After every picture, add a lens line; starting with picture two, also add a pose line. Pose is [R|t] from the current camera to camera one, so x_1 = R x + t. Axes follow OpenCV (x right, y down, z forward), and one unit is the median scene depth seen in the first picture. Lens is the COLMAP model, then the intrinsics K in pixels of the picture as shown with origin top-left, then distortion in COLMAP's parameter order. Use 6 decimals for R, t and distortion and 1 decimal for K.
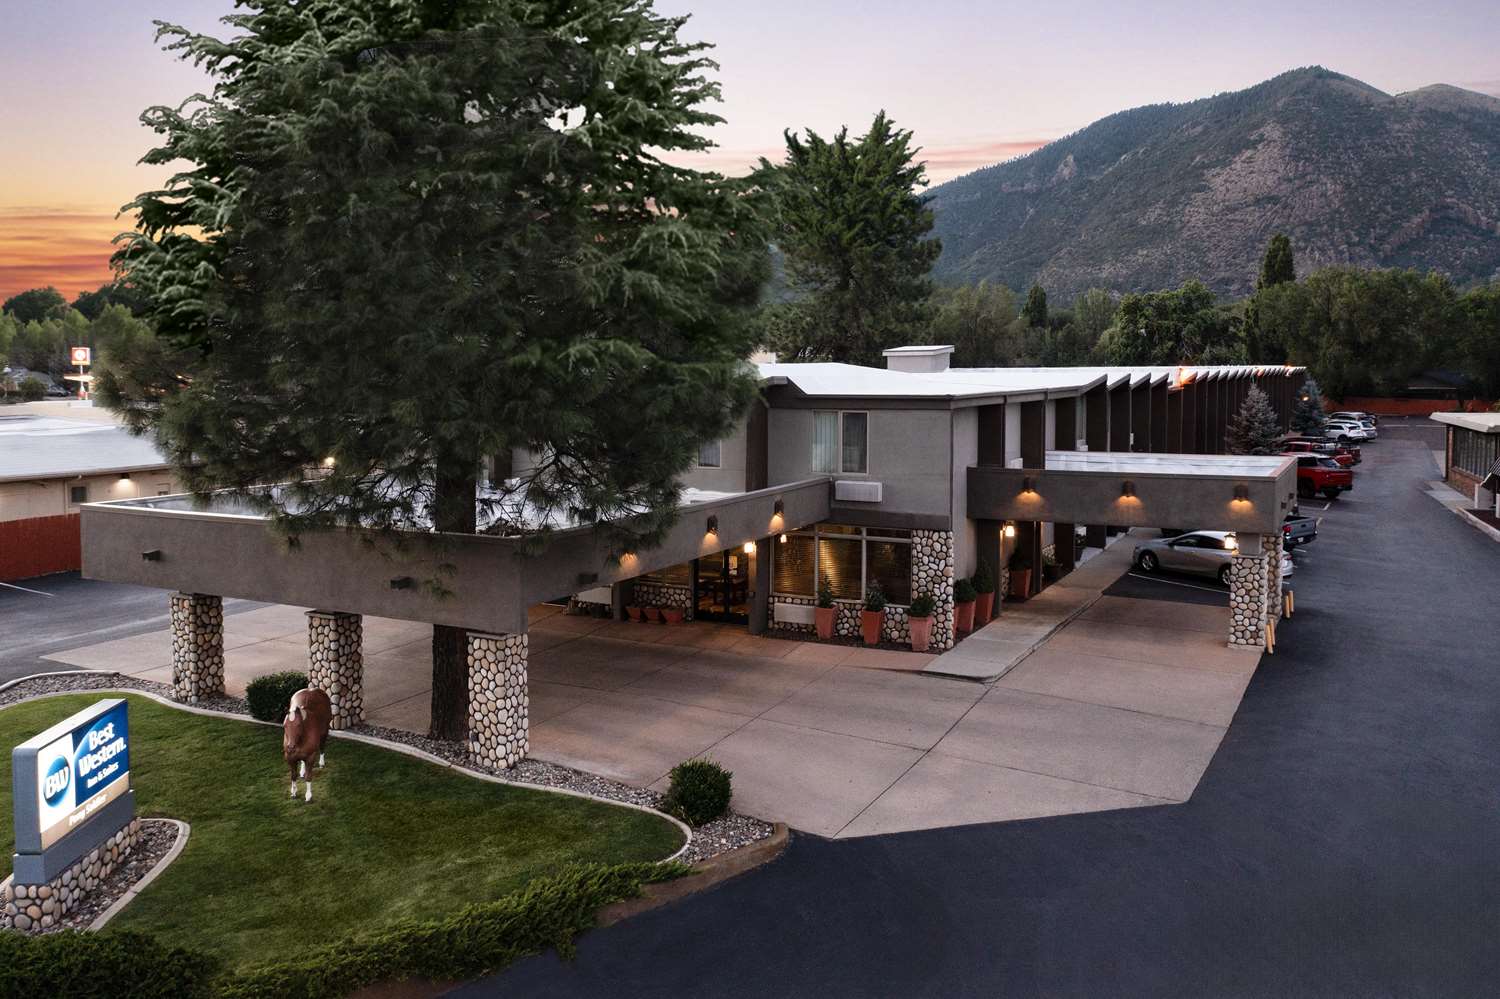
lens RADIAL K [[1193.7, 0, 765.7], [0, 1193.7, 431.9], [0, 0, 1]] dist [-0.011238, 0.007473]
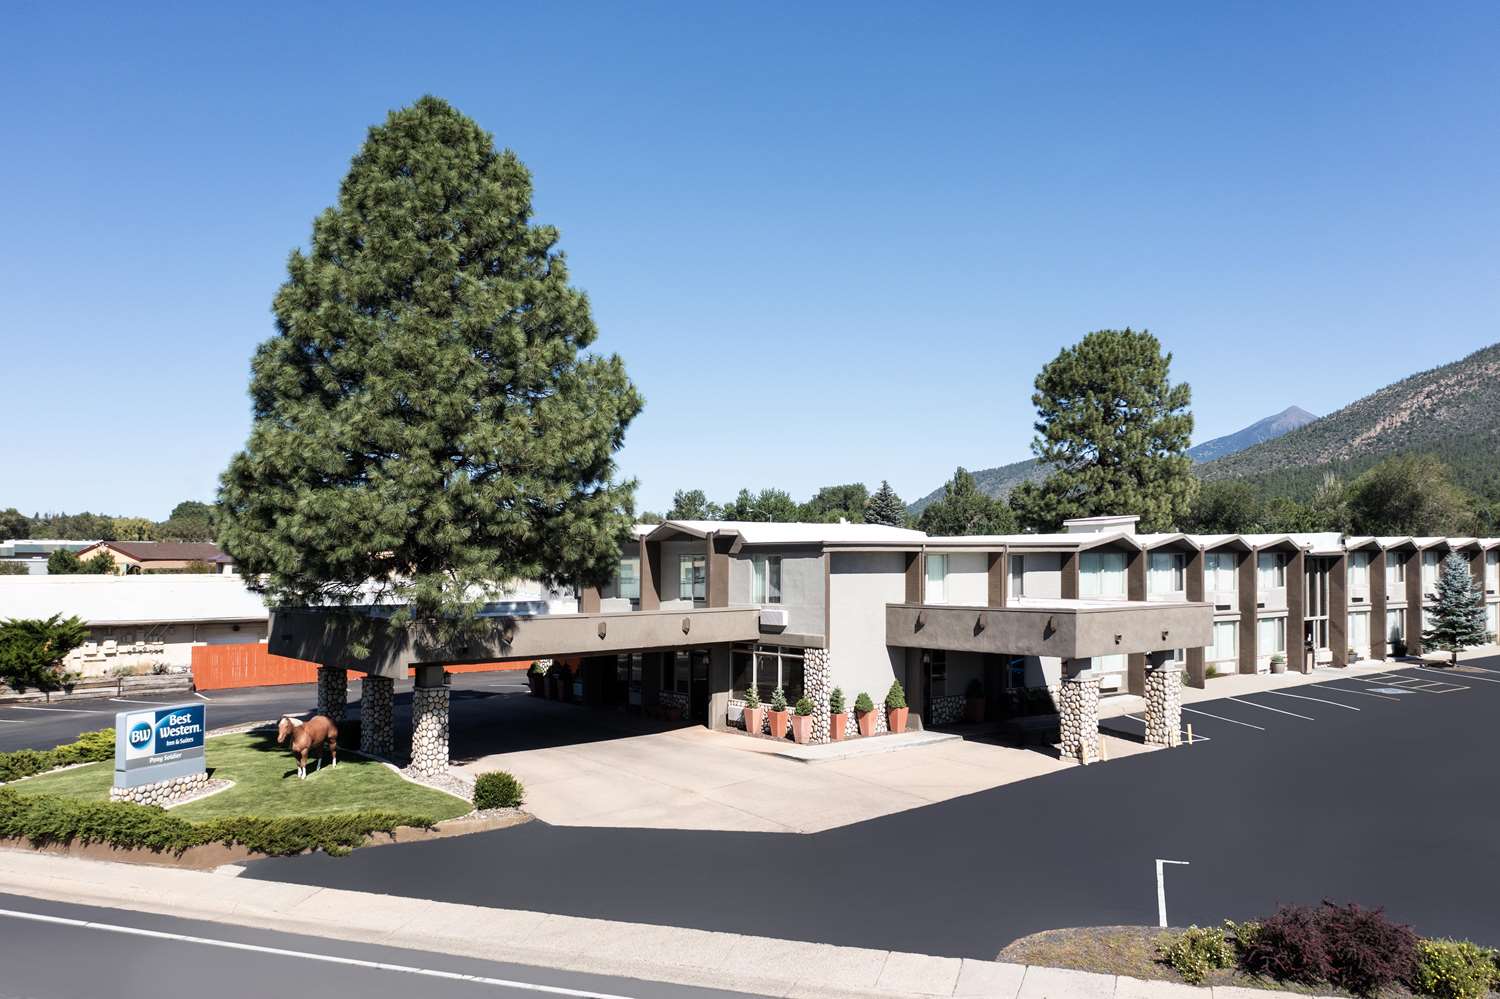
lens RADIAL K [[1193.7, 0, 750.8], [0, 1193.7, 488.7], [0, 0, 1]] dist [-0.011238, 0.007473]
pose [[0.917049, -0.021203, -0.398211, 0.870809], [-0.022528, 0.994236, -0.104819, 0.071810], [0.398138, 0.105095, 0.911285, -0.301576]]
